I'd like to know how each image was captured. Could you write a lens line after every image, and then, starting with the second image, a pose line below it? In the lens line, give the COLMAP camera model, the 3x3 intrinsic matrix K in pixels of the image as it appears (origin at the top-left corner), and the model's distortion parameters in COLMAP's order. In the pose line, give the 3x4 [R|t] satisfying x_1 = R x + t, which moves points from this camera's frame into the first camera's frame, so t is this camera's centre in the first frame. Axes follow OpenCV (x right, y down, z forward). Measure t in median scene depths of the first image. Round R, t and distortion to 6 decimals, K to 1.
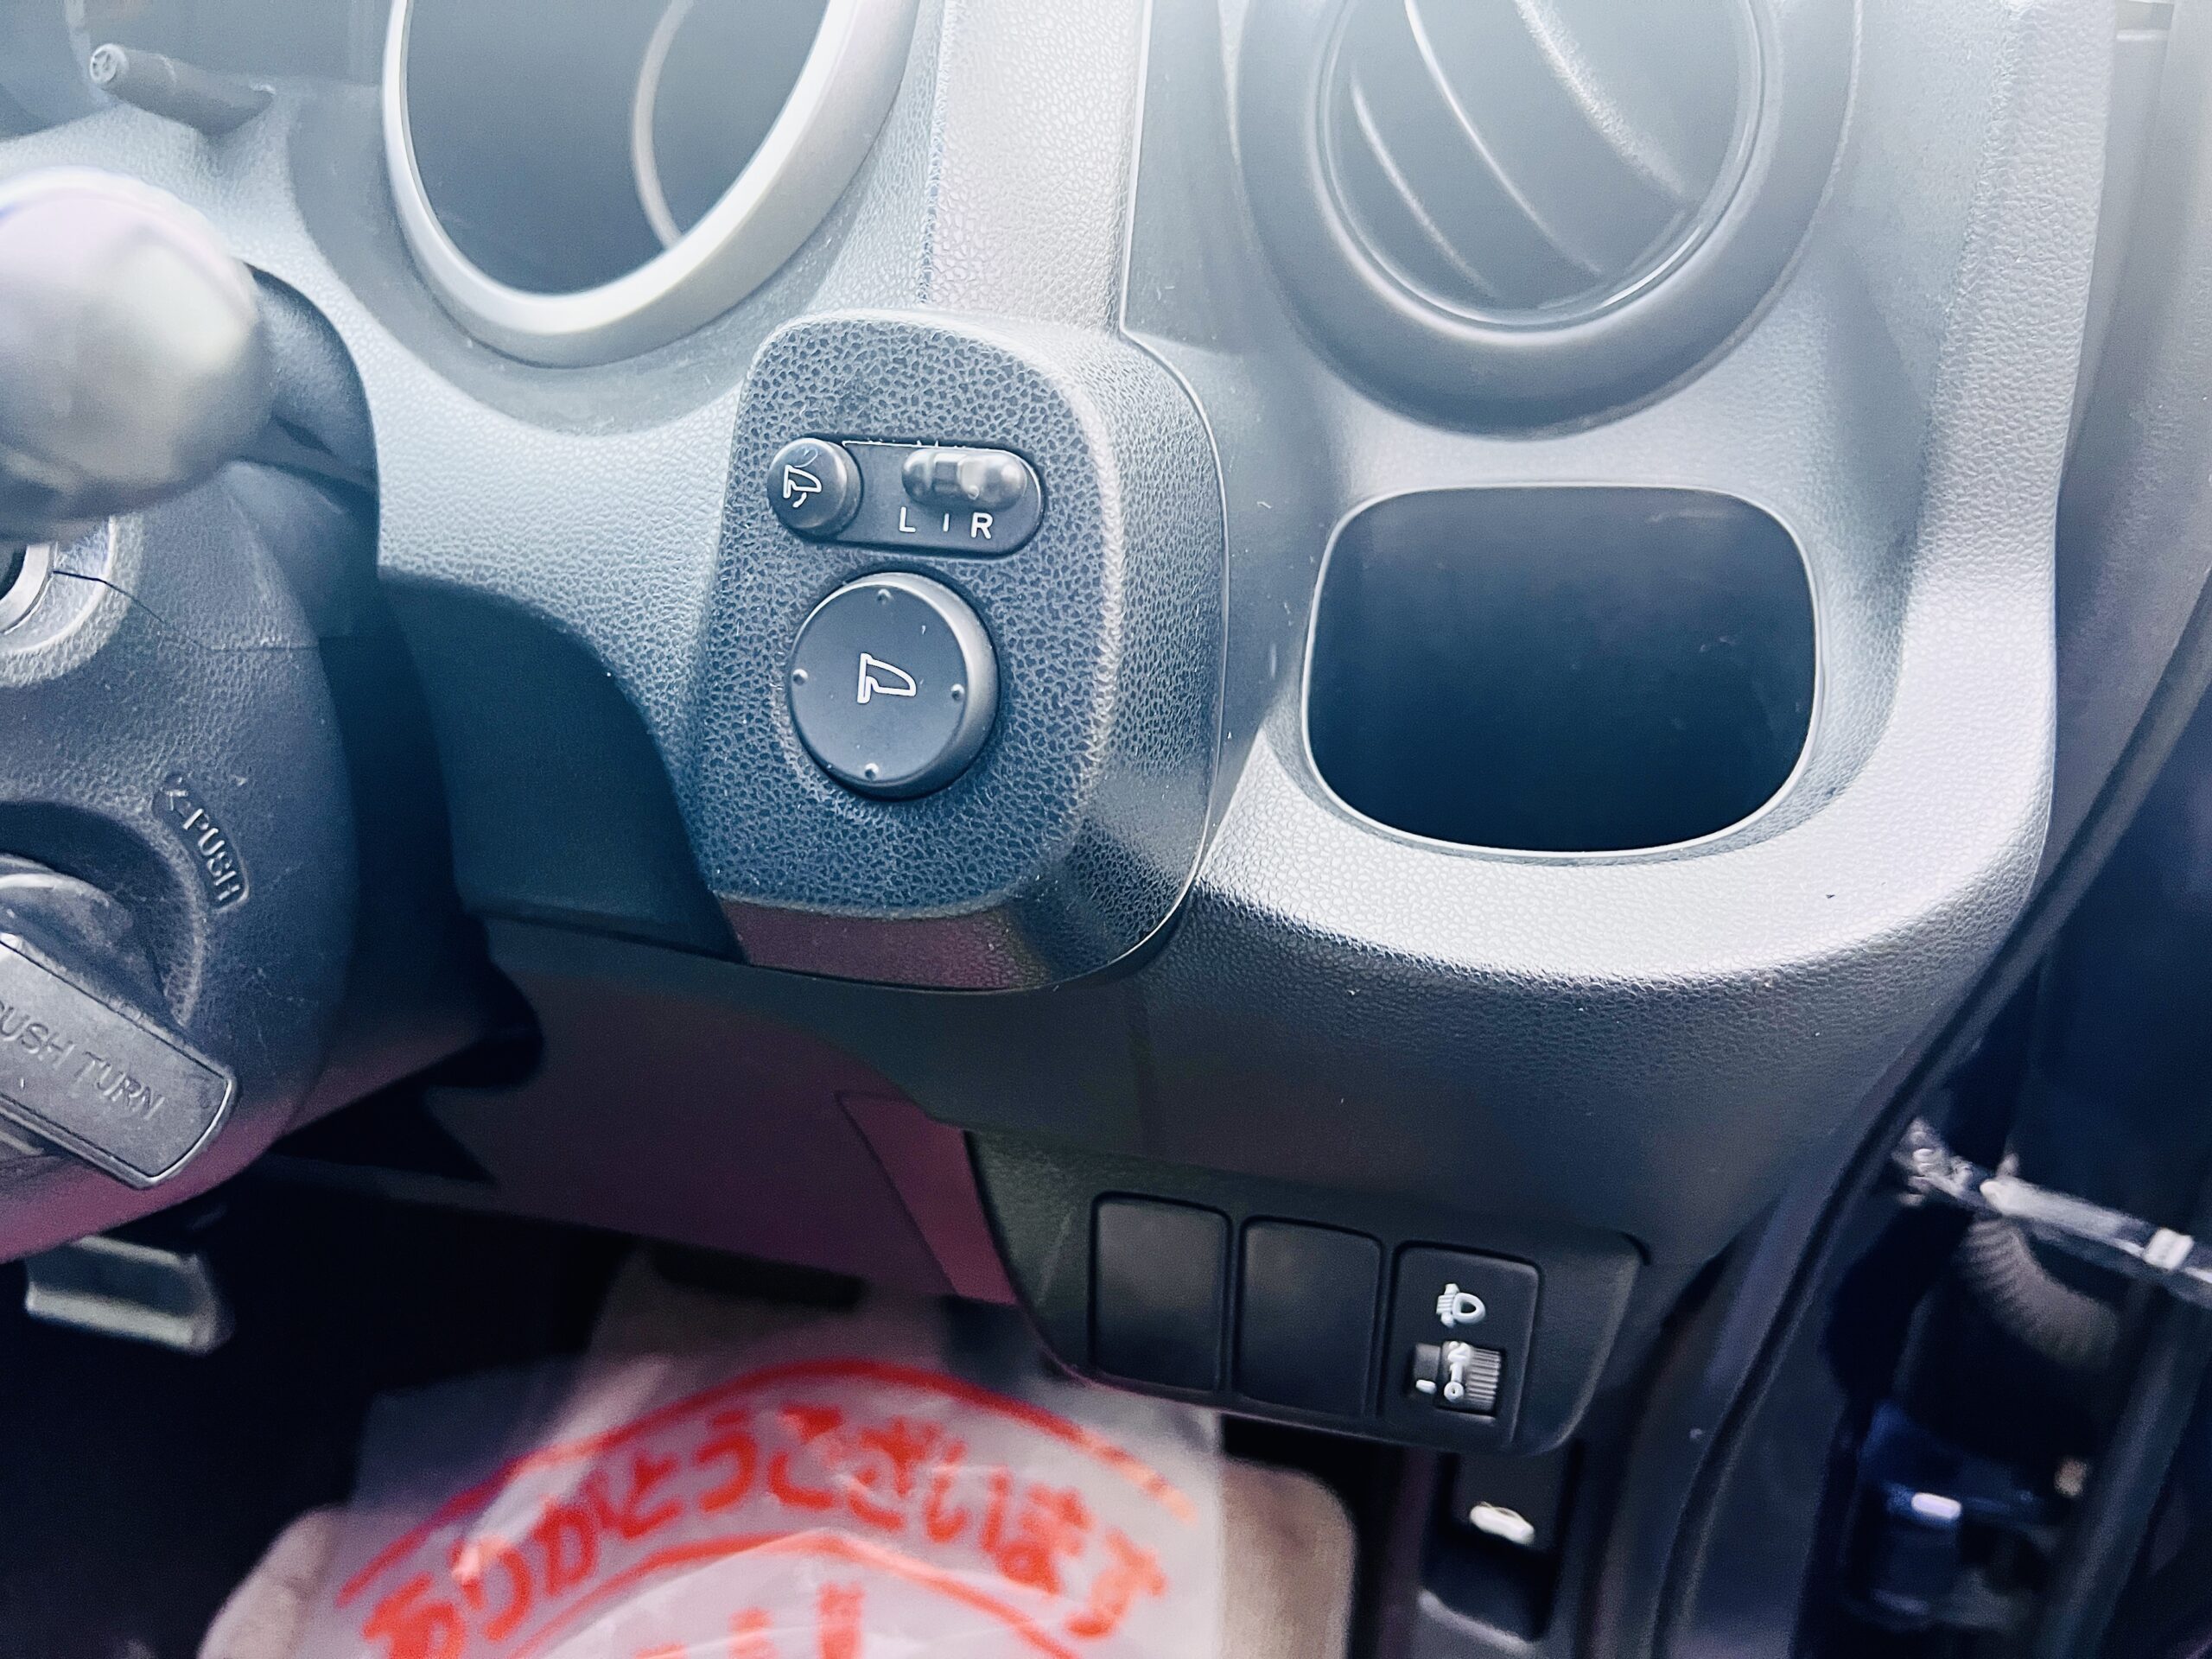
lens RADIAL K [[1681.8, 0, 1106.0], [0, 1681.8, 829.5], [0, 0, 1]] dist [-0.000543, -0.003979]
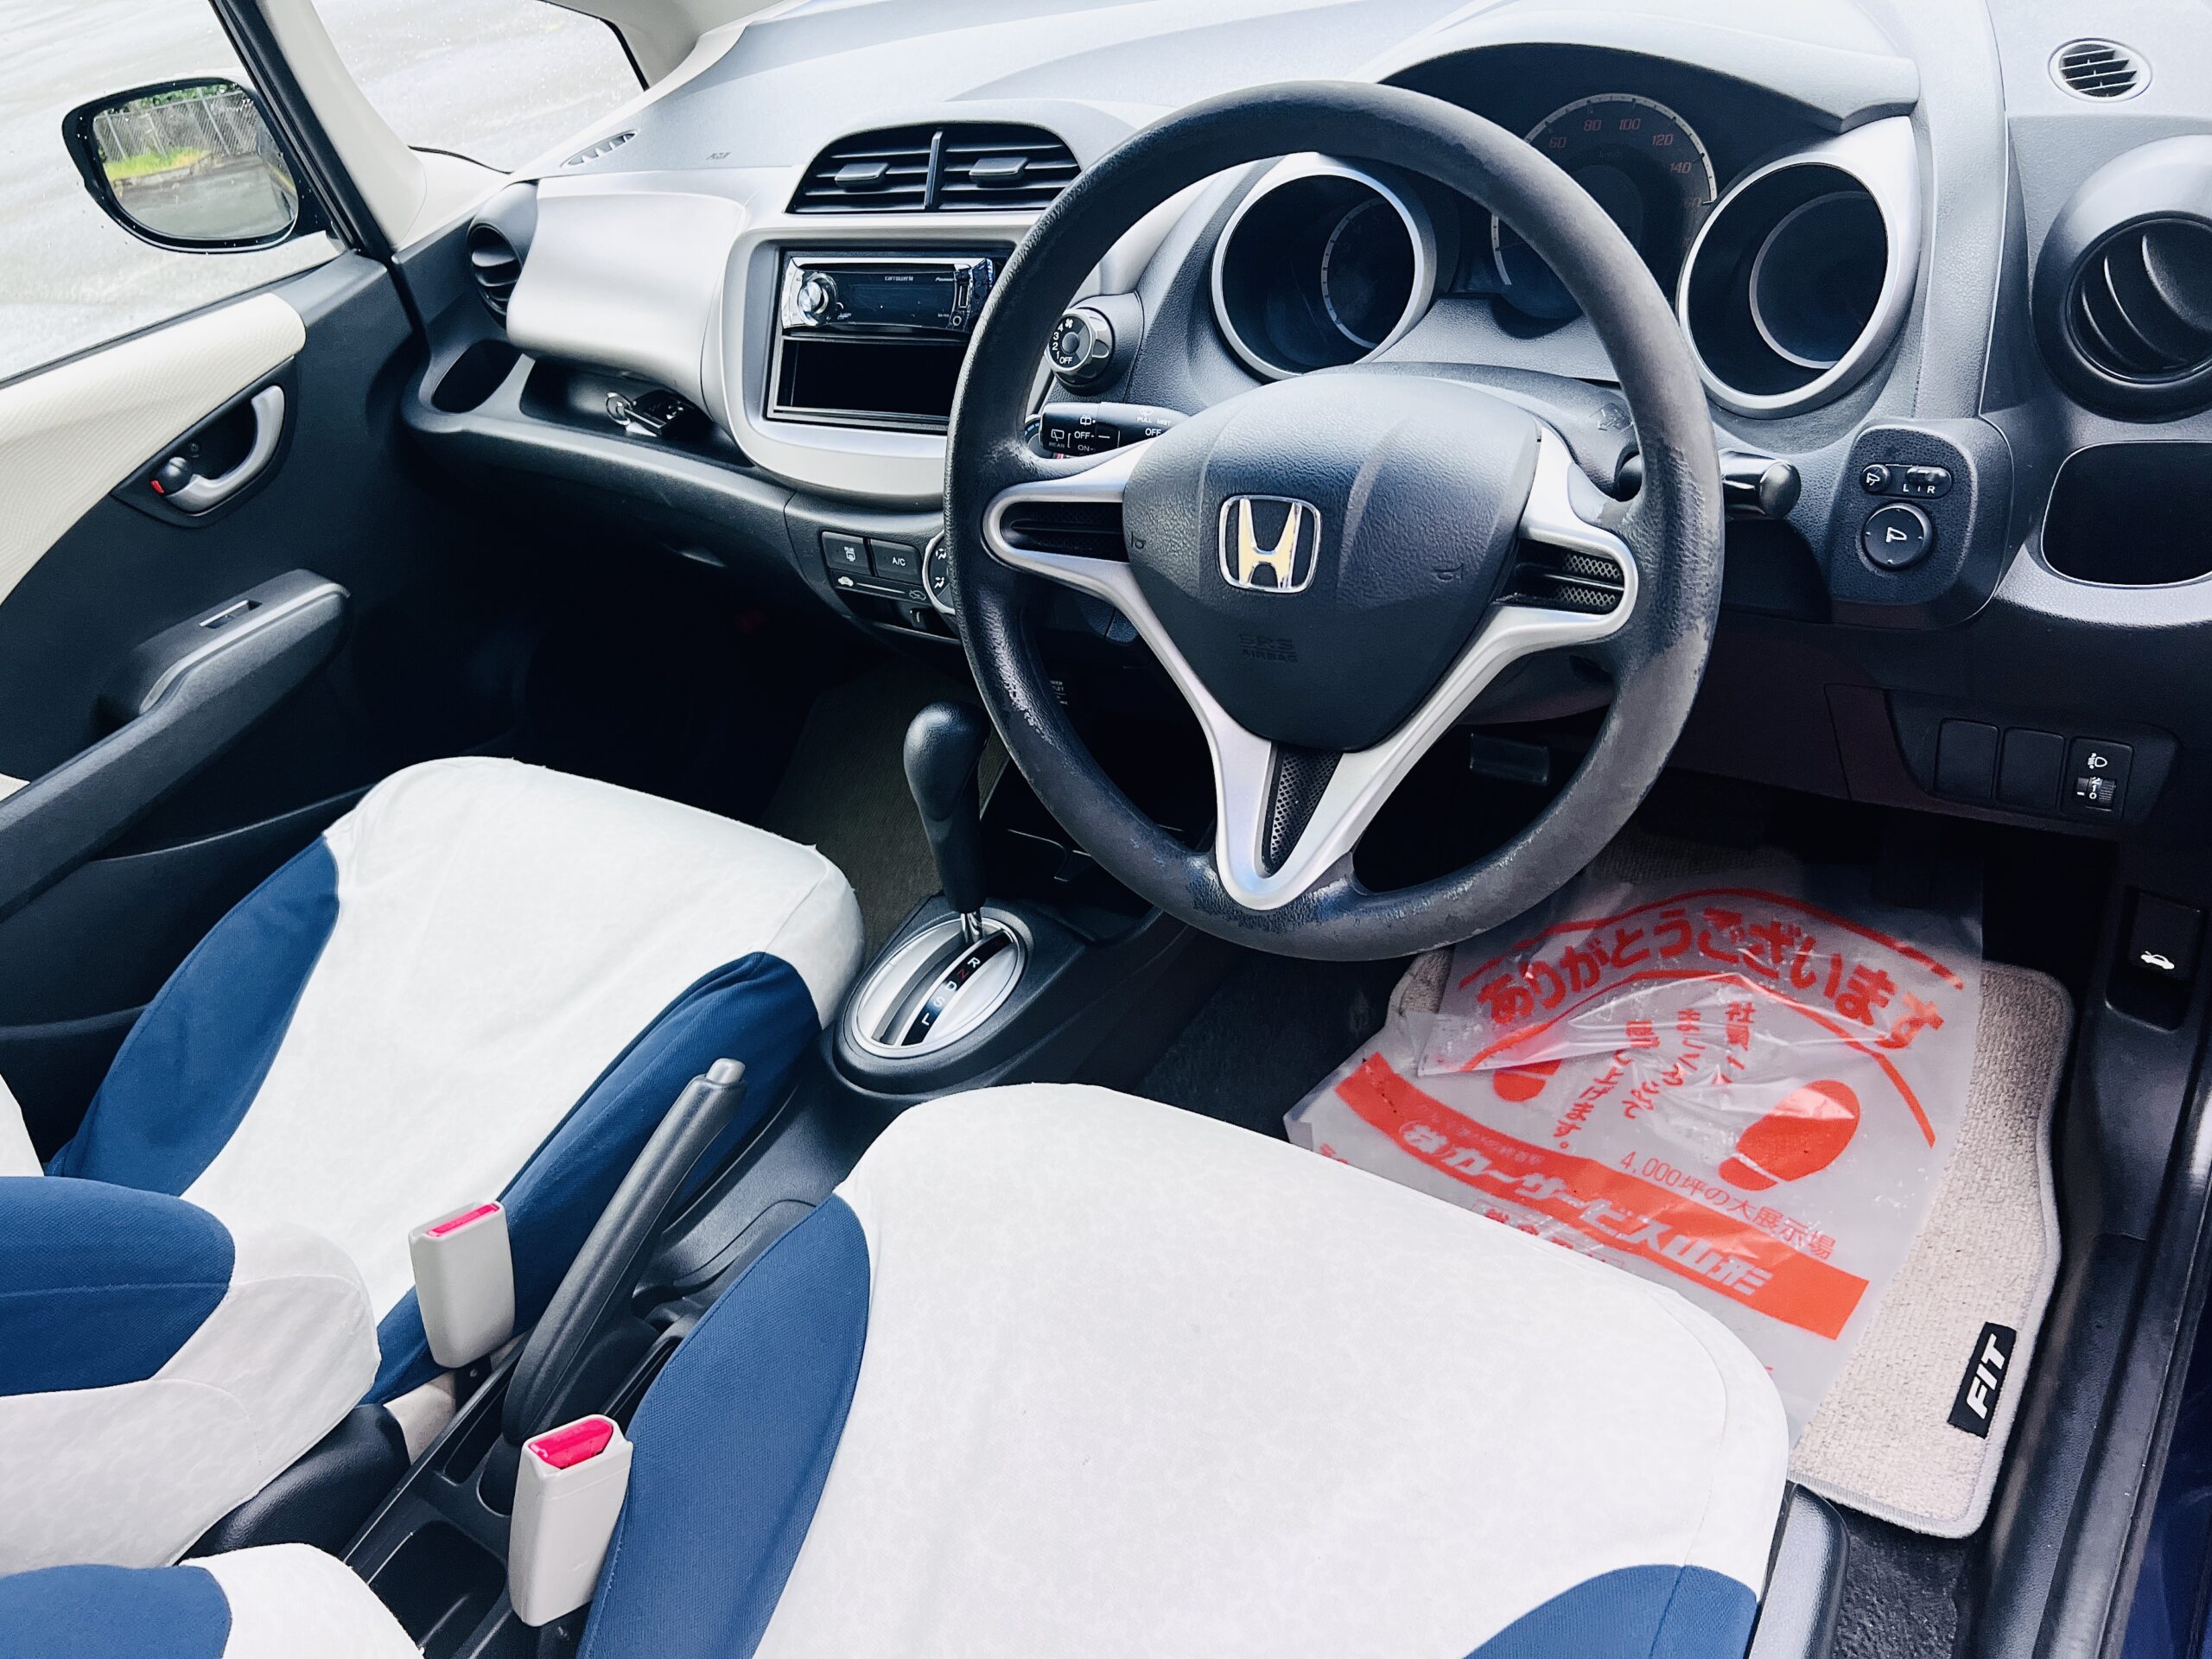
lens RADIAL K [[1646.3, 0, 1106.0], [0, 1646.3, 829.5], [0, 0, 1]] dist [-0.000608, -0.009940]
pose [[0.906850, 0.052734, -0.418140, -0.049242], [0.012265, 0.988419, 0.151255, -0.006980], [0.421274, -0.142294, 0.895701, -0.860192]]
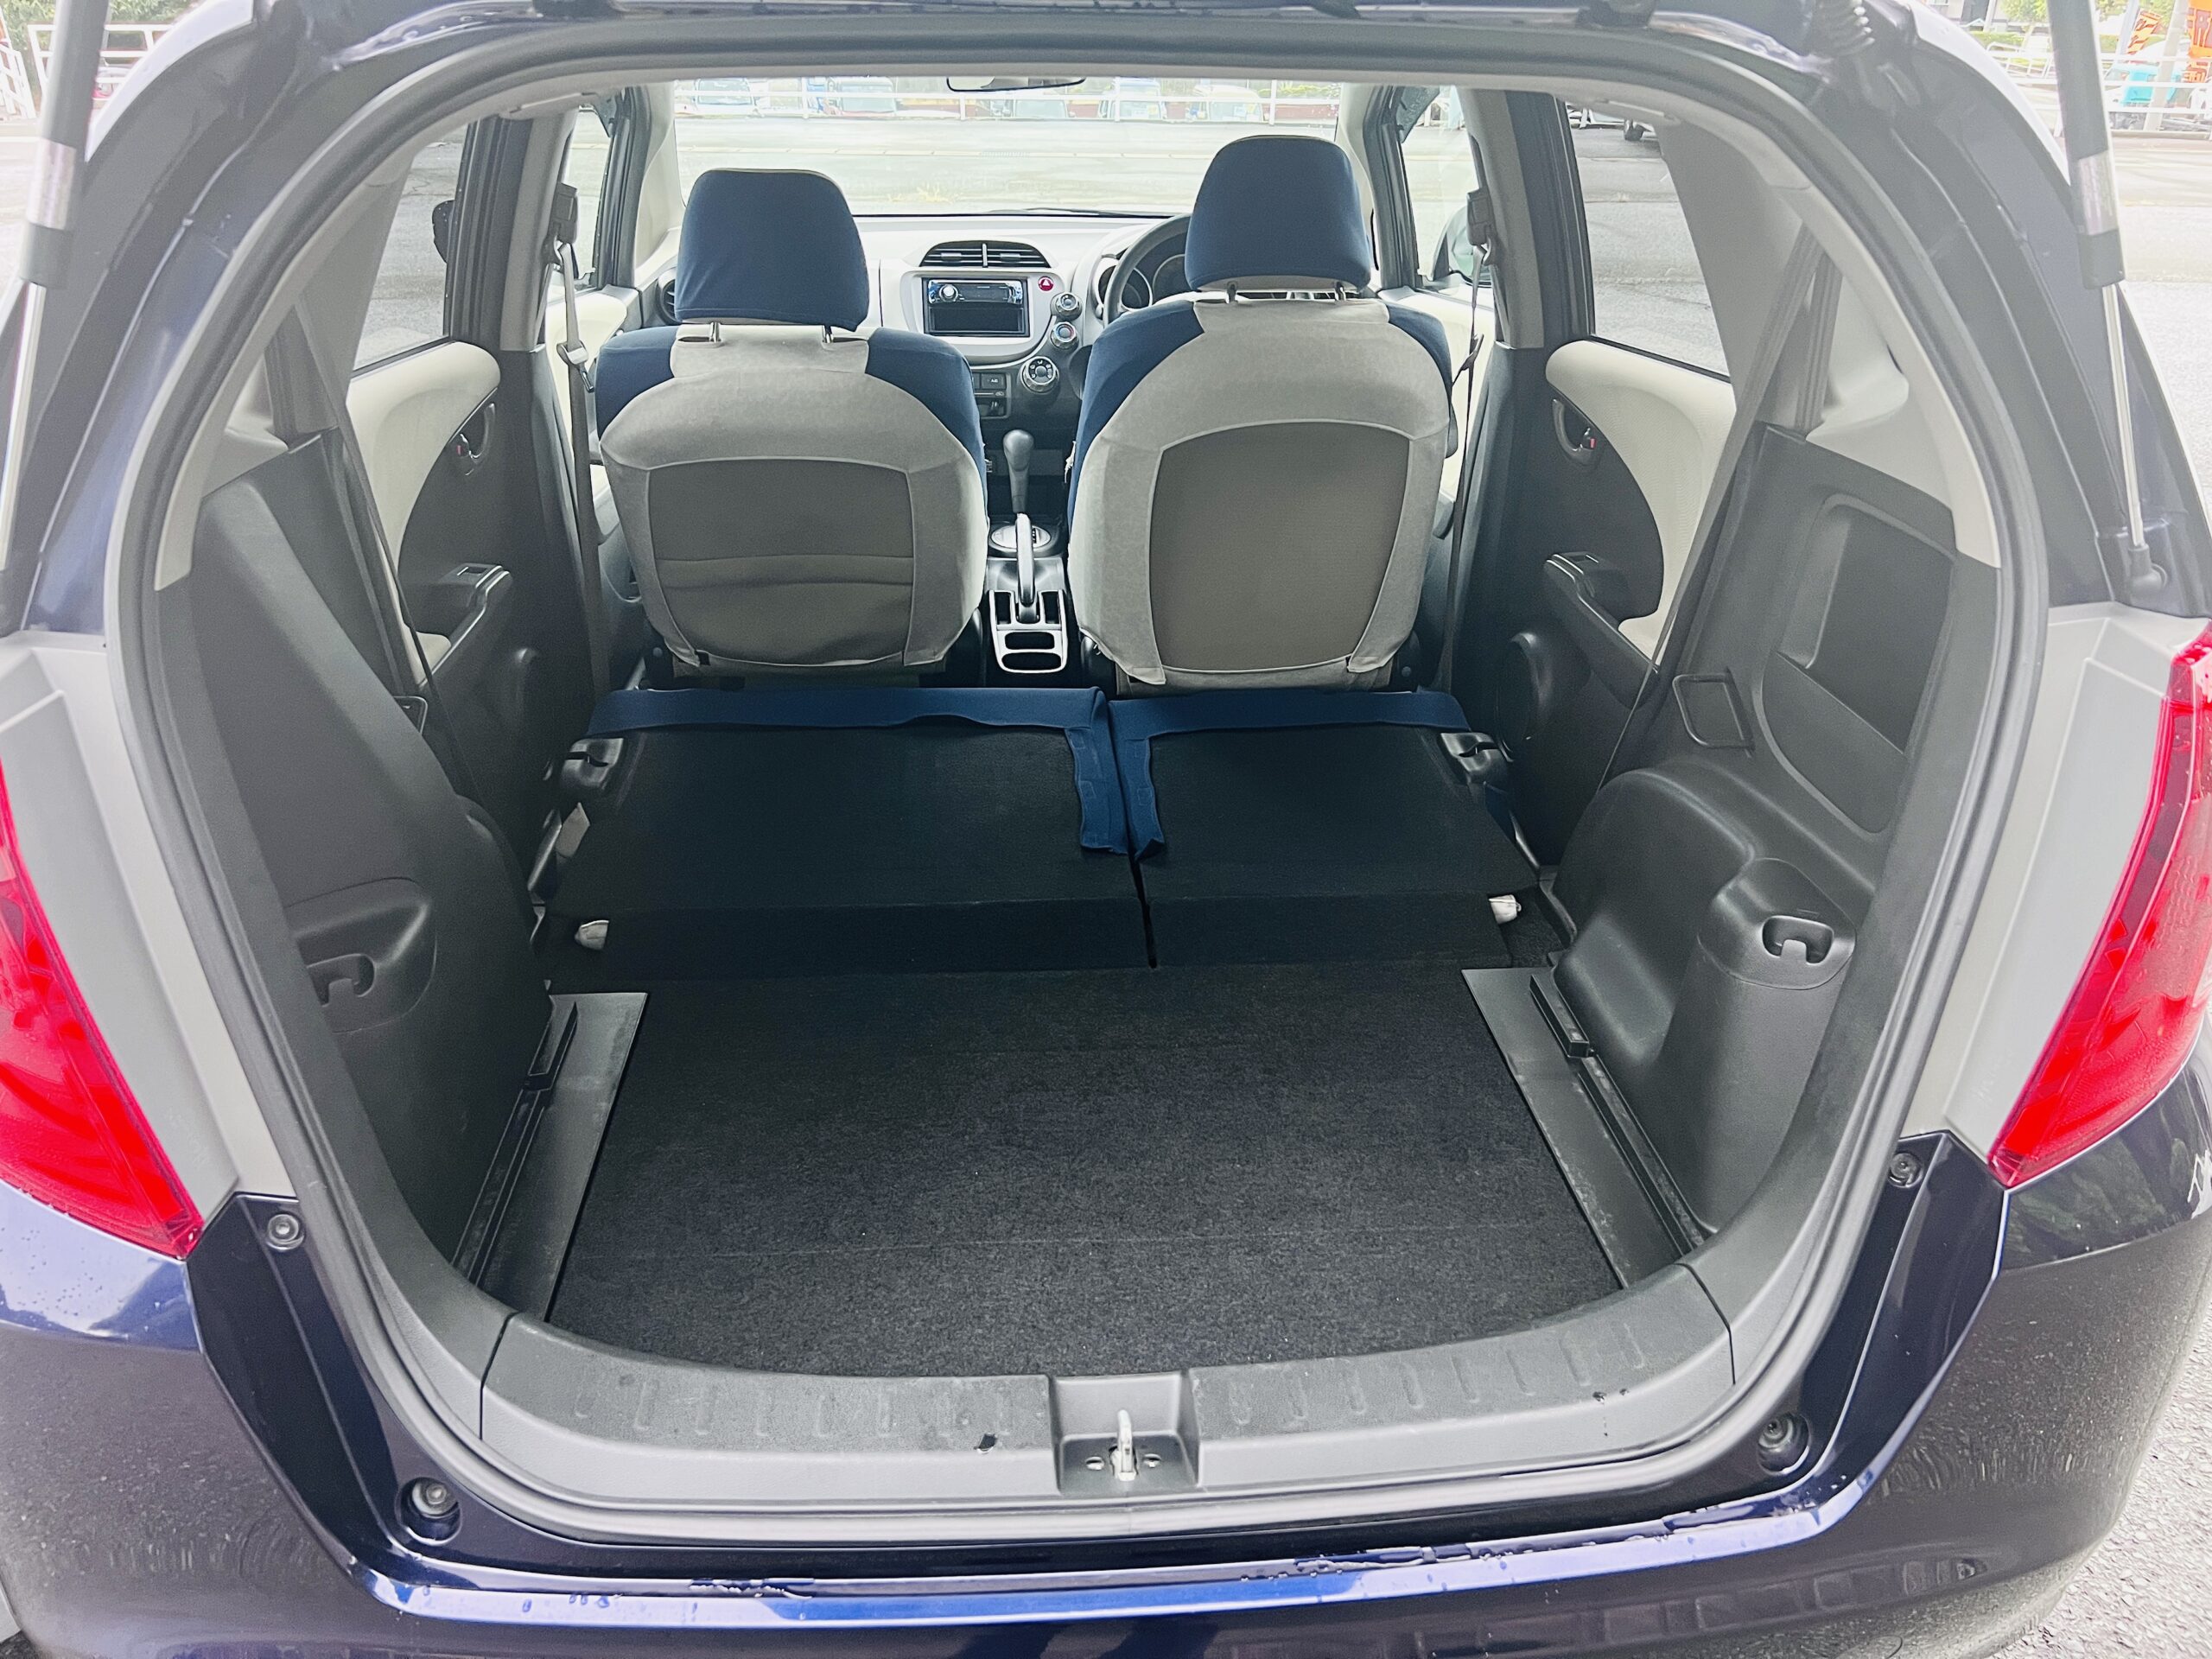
lens RADIAL K [[1646.3, 0, 1106.0], [0, 1646.3, 829.5], [0, 0, 1]] dist [-0.000608, -0.009940]
pose [[0.952286, -0.131664, 0.275347, -1.921427], [0.152529, 0.986729, -0.055692, 1.402909], [-0.264360, 0.095033, 0.959730, -3.600003]]
